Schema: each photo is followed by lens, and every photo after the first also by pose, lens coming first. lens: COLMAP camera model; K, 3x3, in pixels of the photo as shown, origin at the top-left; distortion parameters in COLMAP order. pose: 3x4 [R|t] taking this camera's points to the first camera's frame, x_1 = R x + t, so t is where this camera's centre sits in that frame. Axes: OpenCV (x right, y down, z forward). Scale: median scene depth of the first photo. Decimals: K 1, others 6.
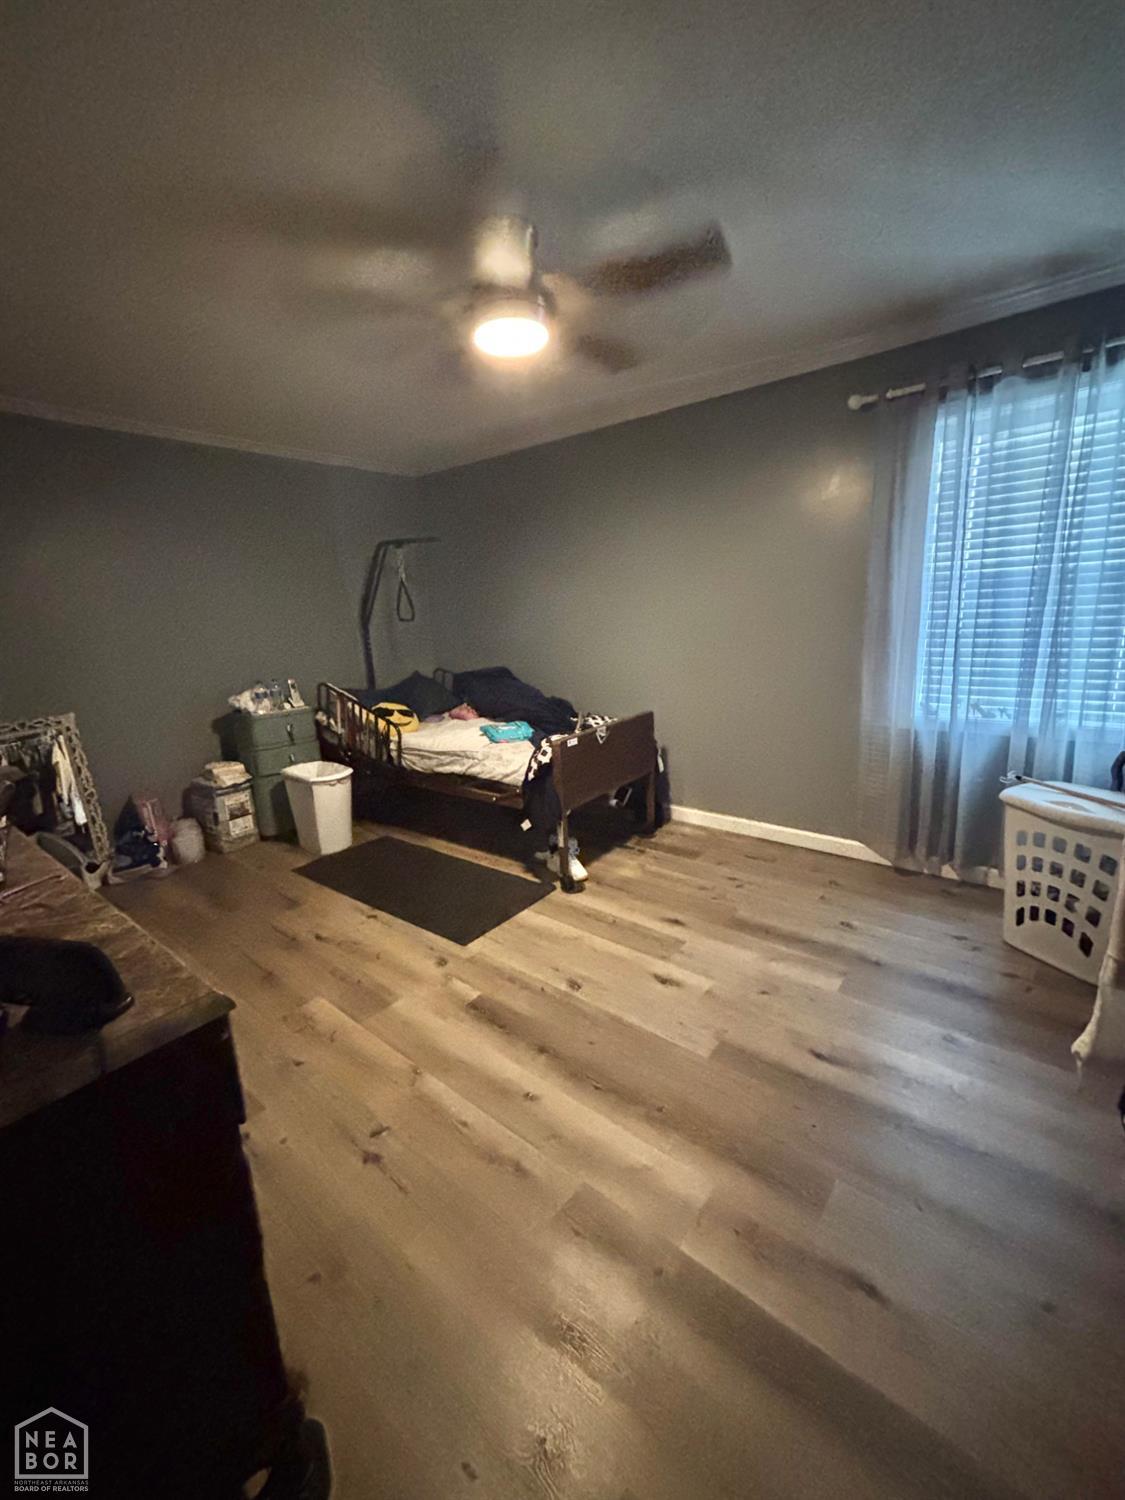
lens RADIAL K [[608.2, 0, 578.4], [0, 608.2, 753.6], [0, 0, 1]] dist [0.000593, 0.000274]
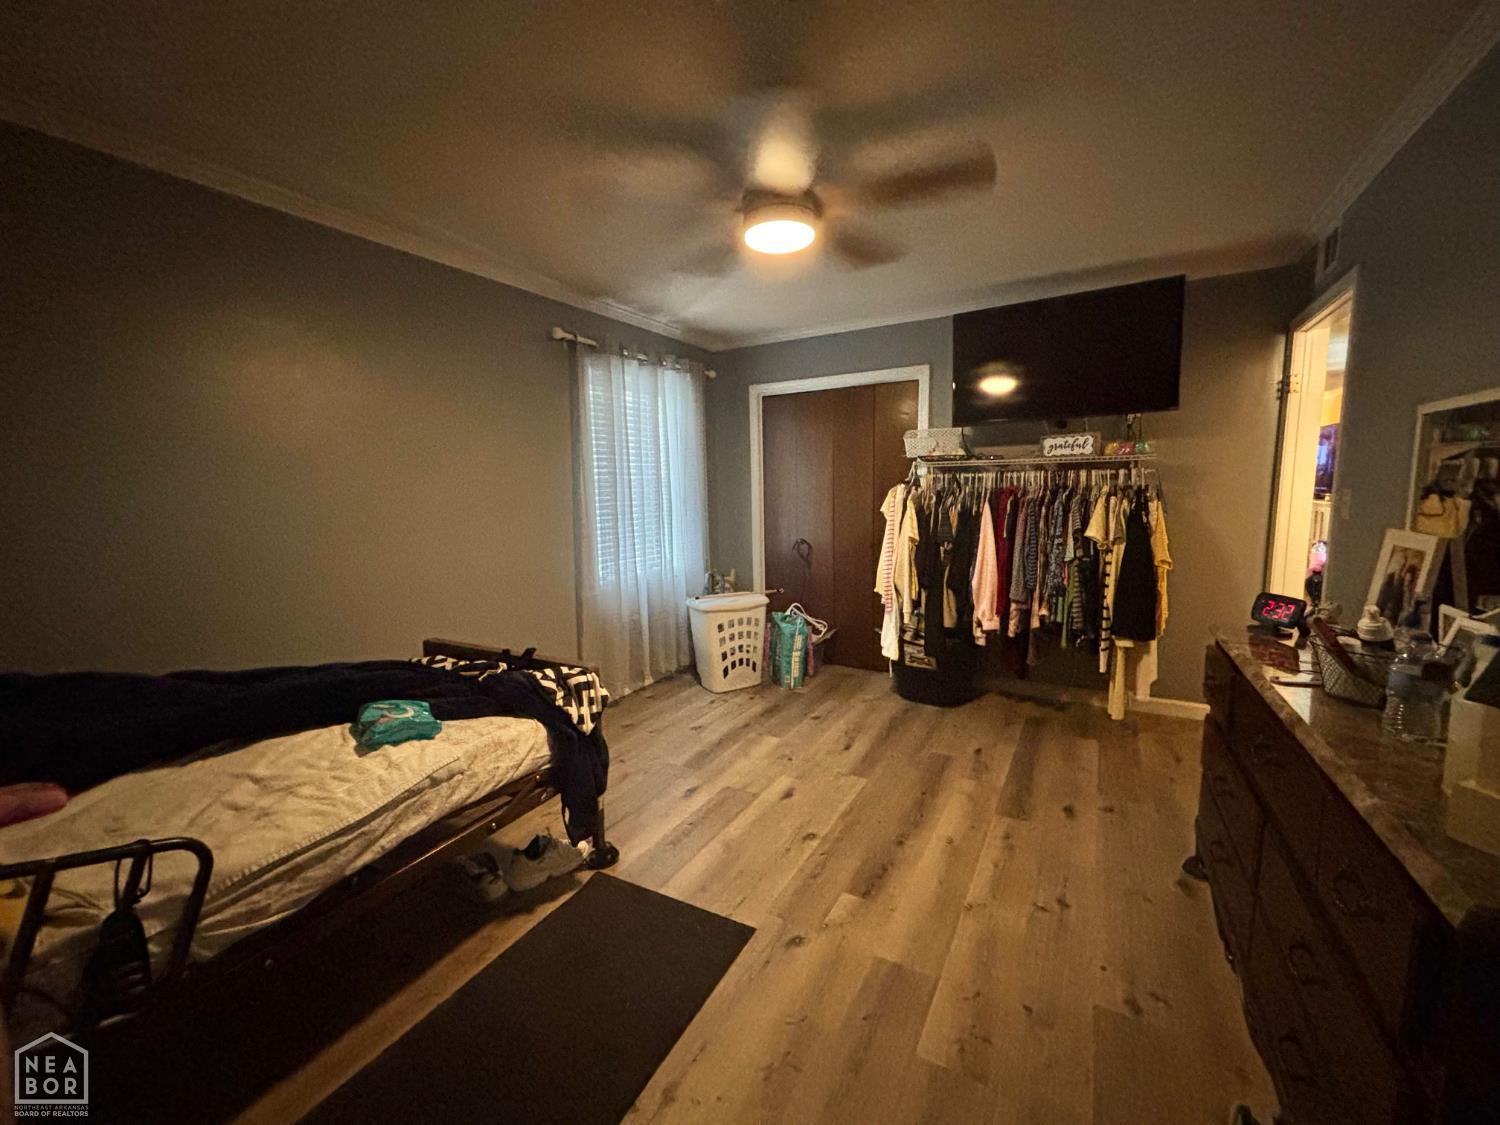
lens RADIAL K [[608.2, 0, 745.7], [0, 608.2, 560.2], [0, 0, 1]] dist [0.000593, 0.000274]
pose [[-0.147965, -0.079496, 0.985792, -0.954960], [0.256158, 0.959669, 0.115838, -0.222067], [-0.955243, 0.269659, -0.121634, 1.061664]]
